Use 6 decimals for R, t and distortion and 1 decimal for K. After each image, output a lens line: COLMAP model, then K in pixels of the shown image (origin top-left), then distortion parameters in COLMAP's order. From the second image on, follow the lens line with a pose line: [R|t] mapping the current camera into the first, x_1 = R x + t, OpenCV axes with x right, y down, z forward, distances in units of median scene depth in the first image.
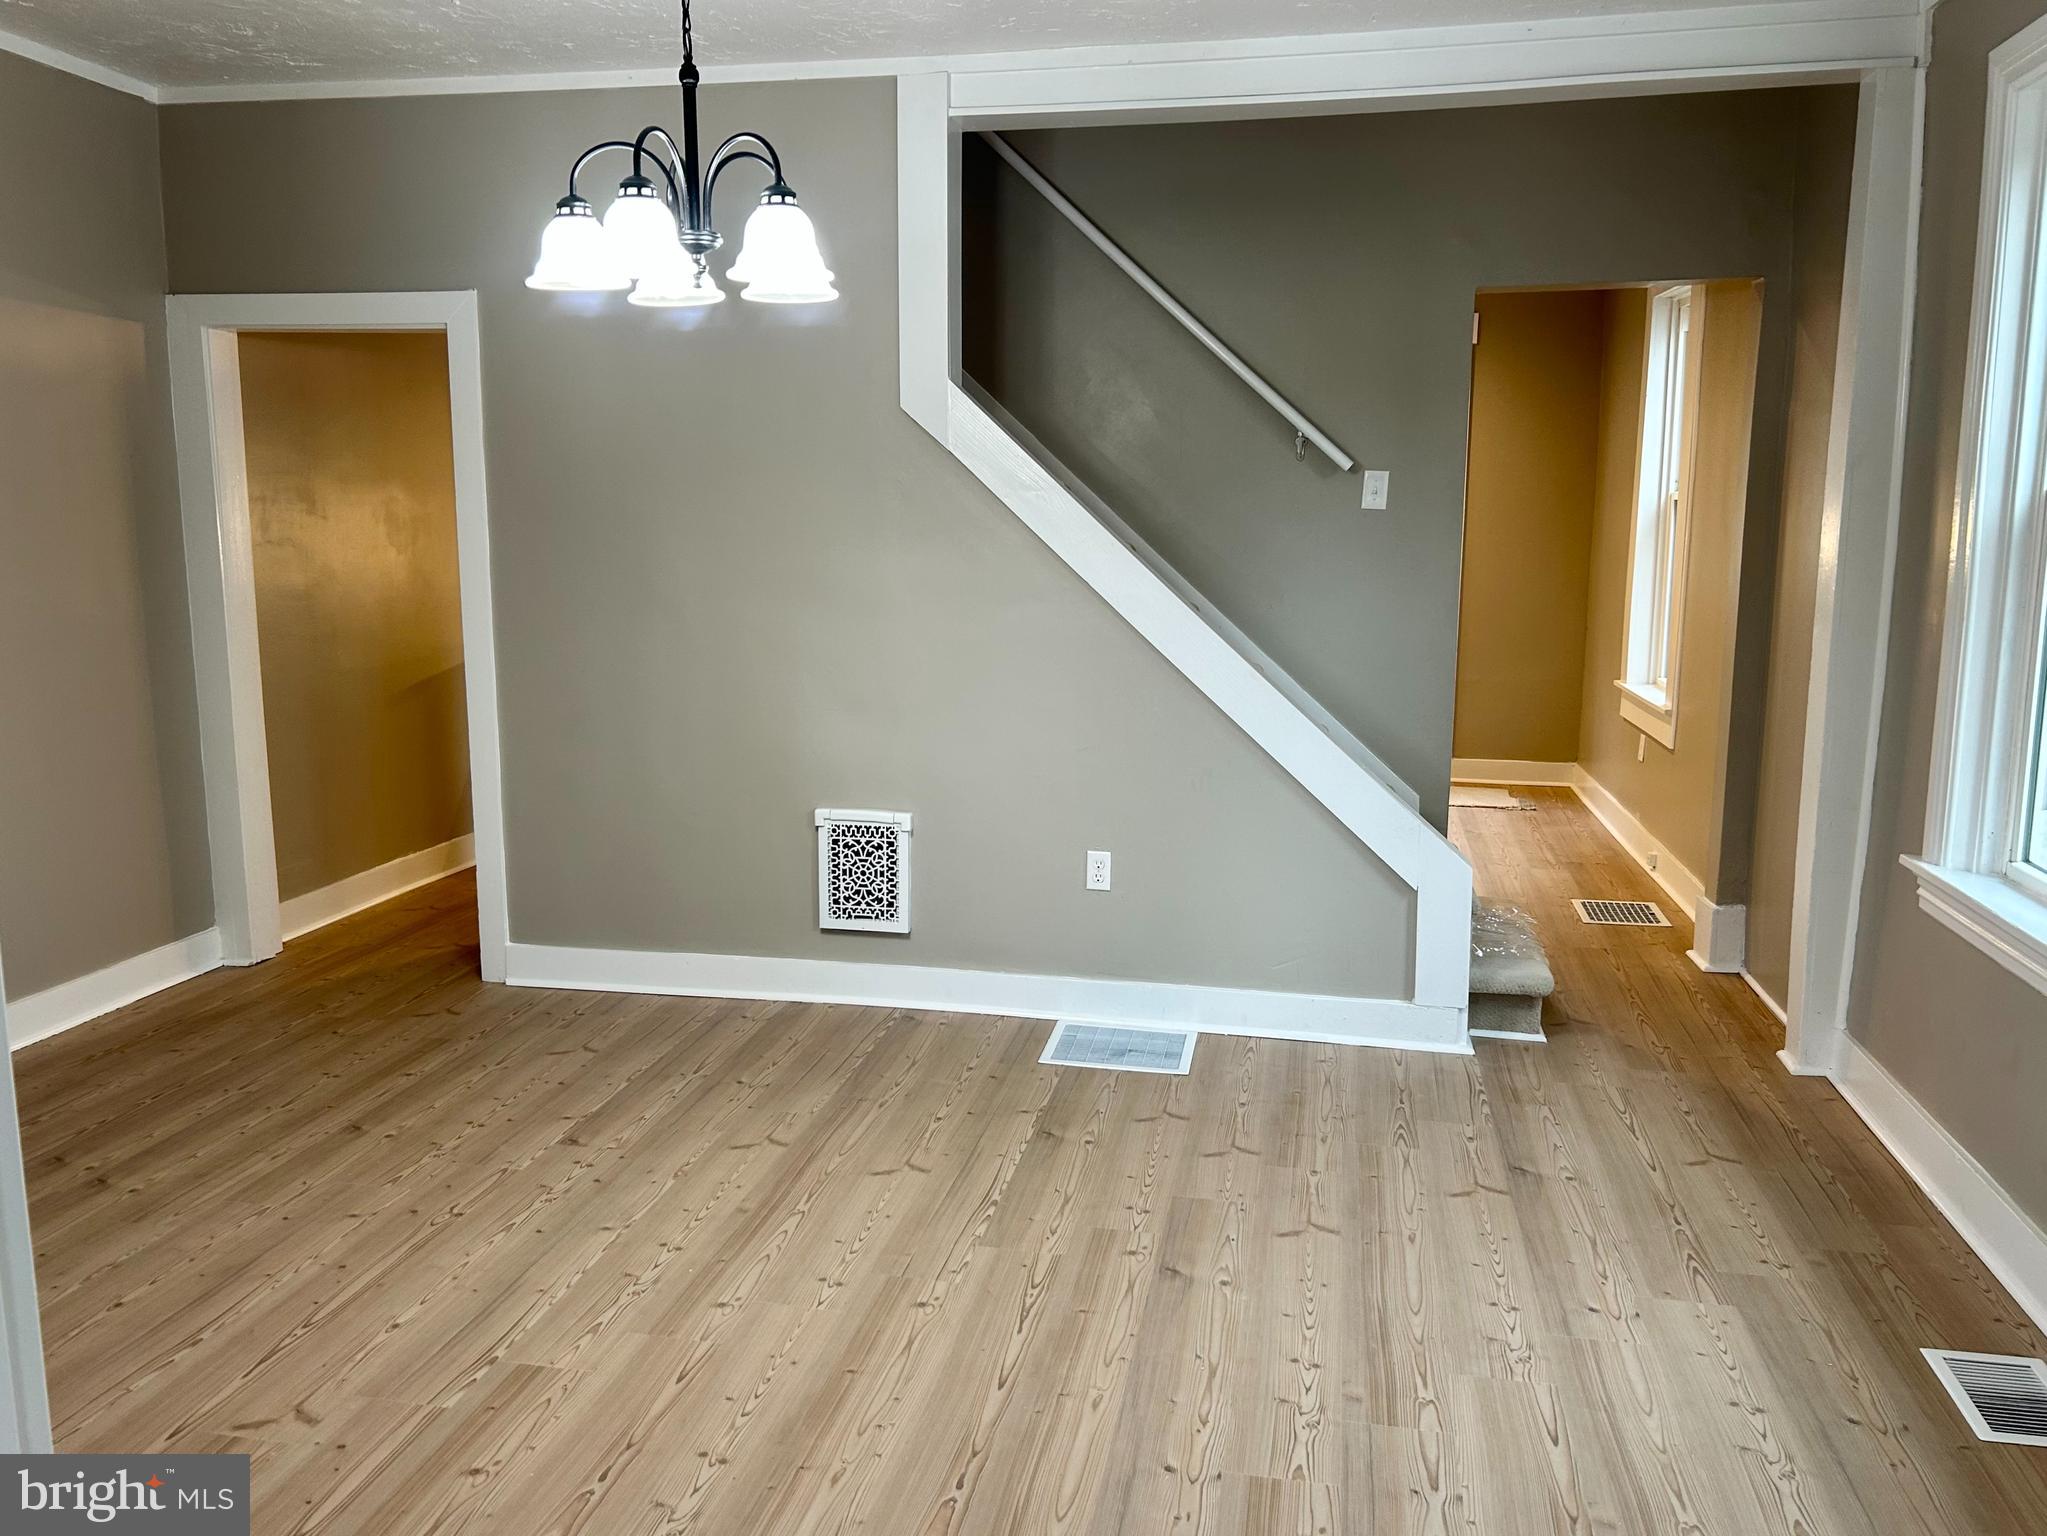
lens RADIAL K [[1577.0, 0, 1026.7], [0, 1577.0, 767.8], [0, 0, 1]] dist [0.016403, 0.003592]
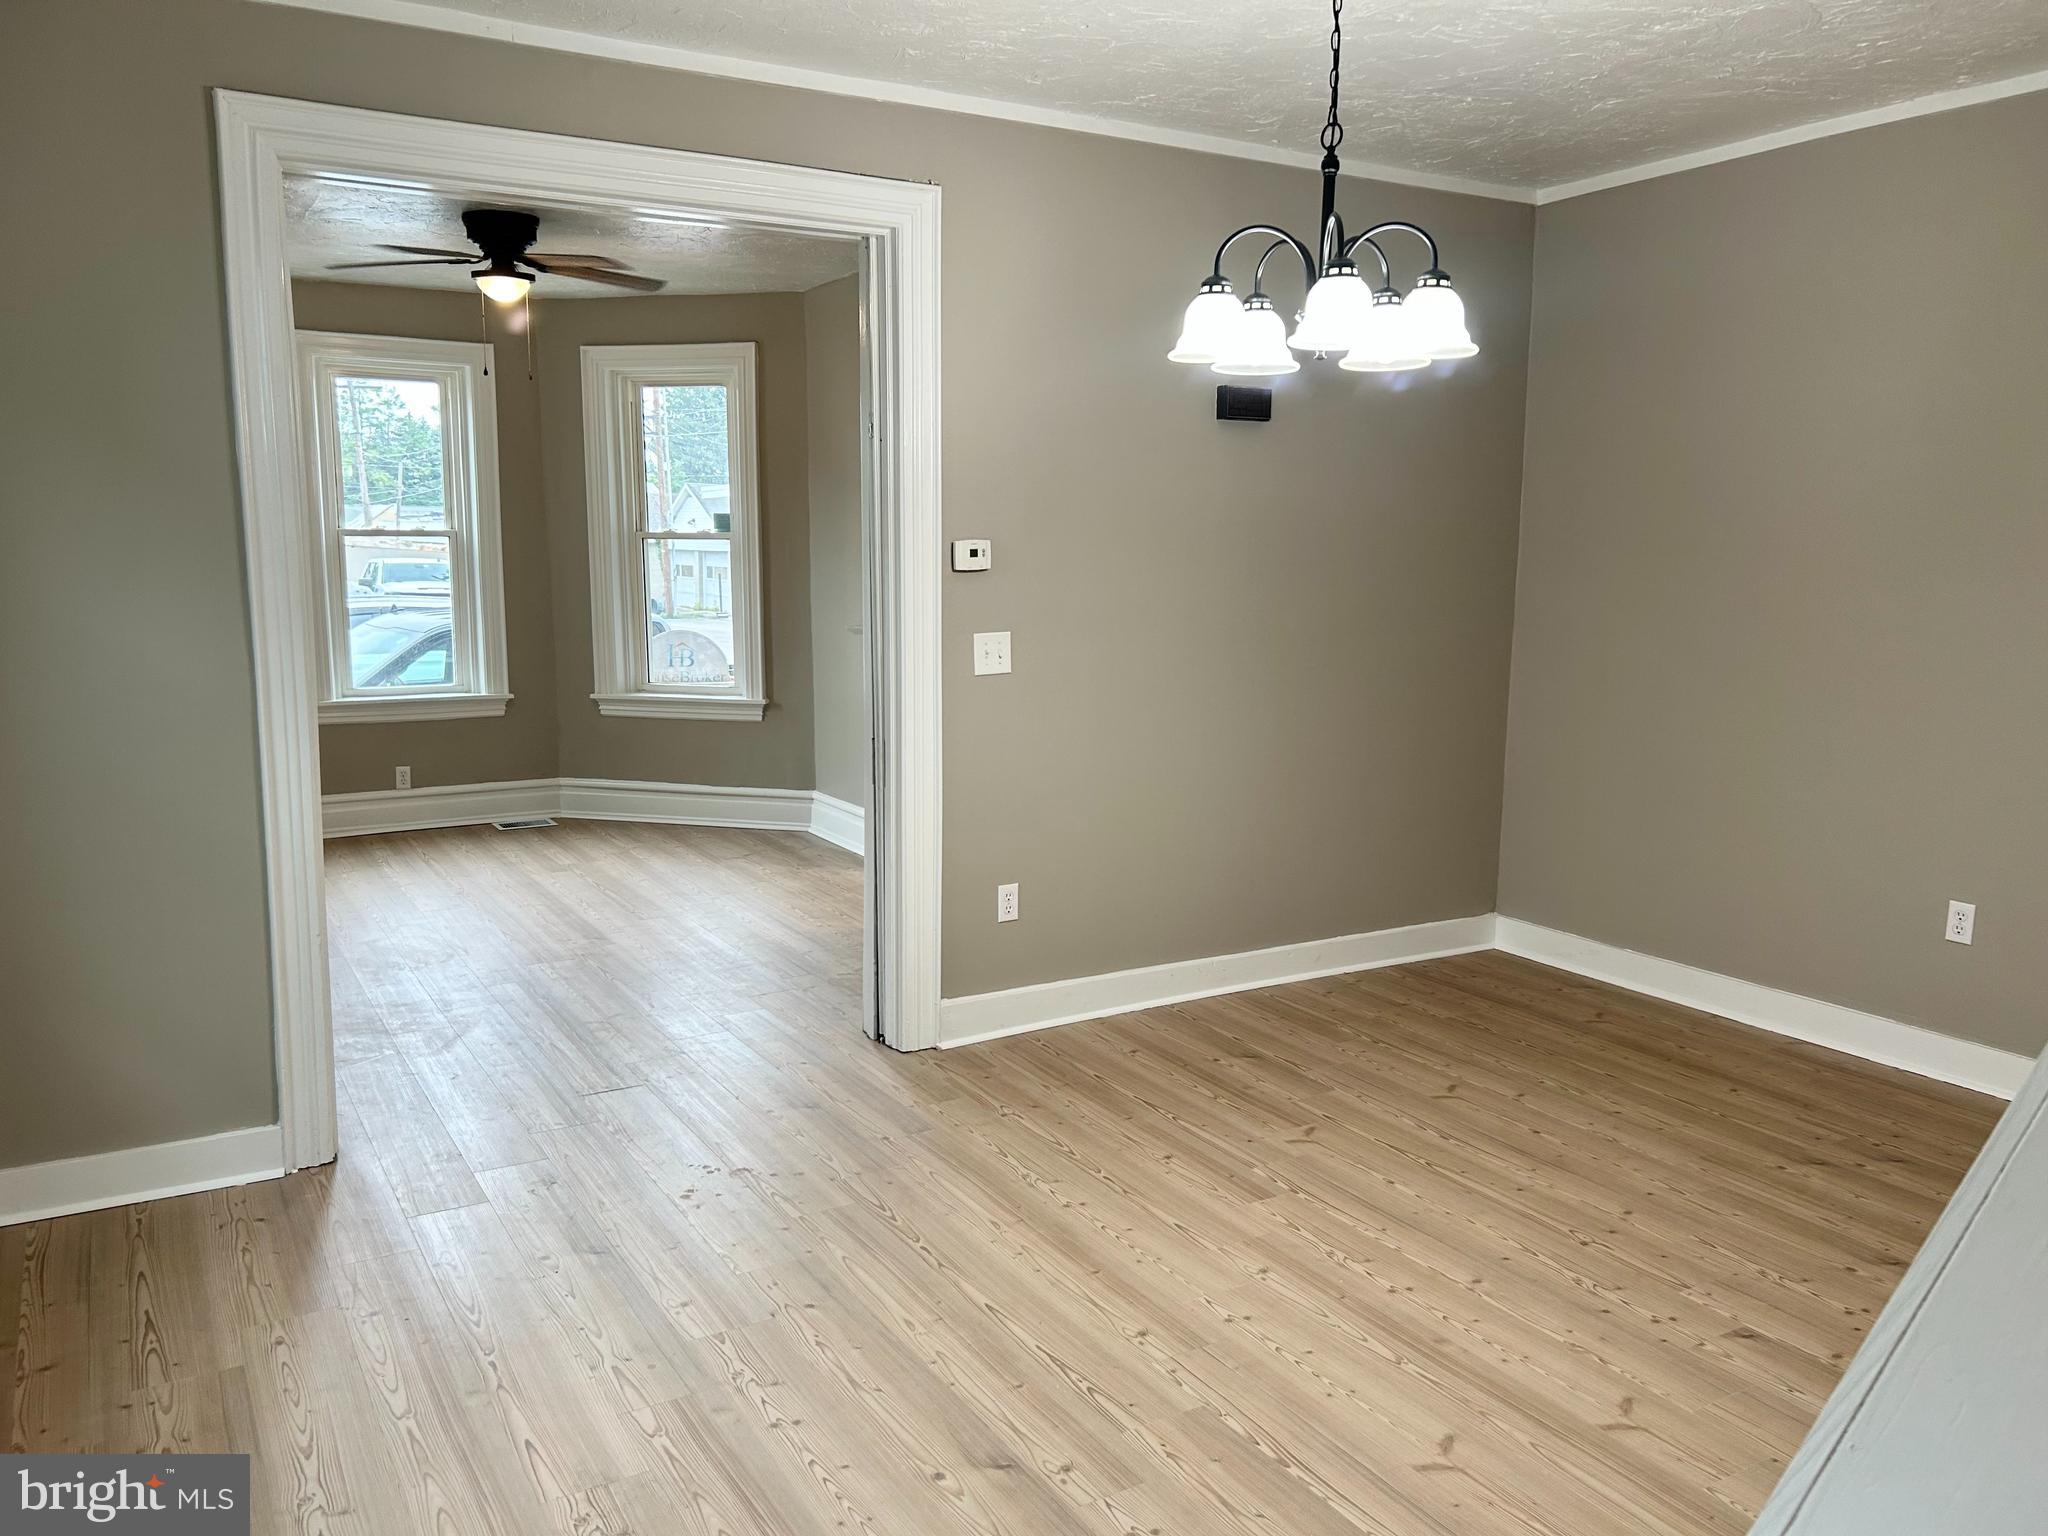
lens RADIAL K [[1577.8, 0, 1027.9], [0, 1577.8, 764.5], [0, 0, 1]] dist [0.016403, 0.003592]
pose [[-0.741340, 0.091408, -0.664876, 0.629987], [-0.117042, 0.957891, 0.262195, -0.271949], [0.660845, 0.272194, -0.699424, 1.547669]]
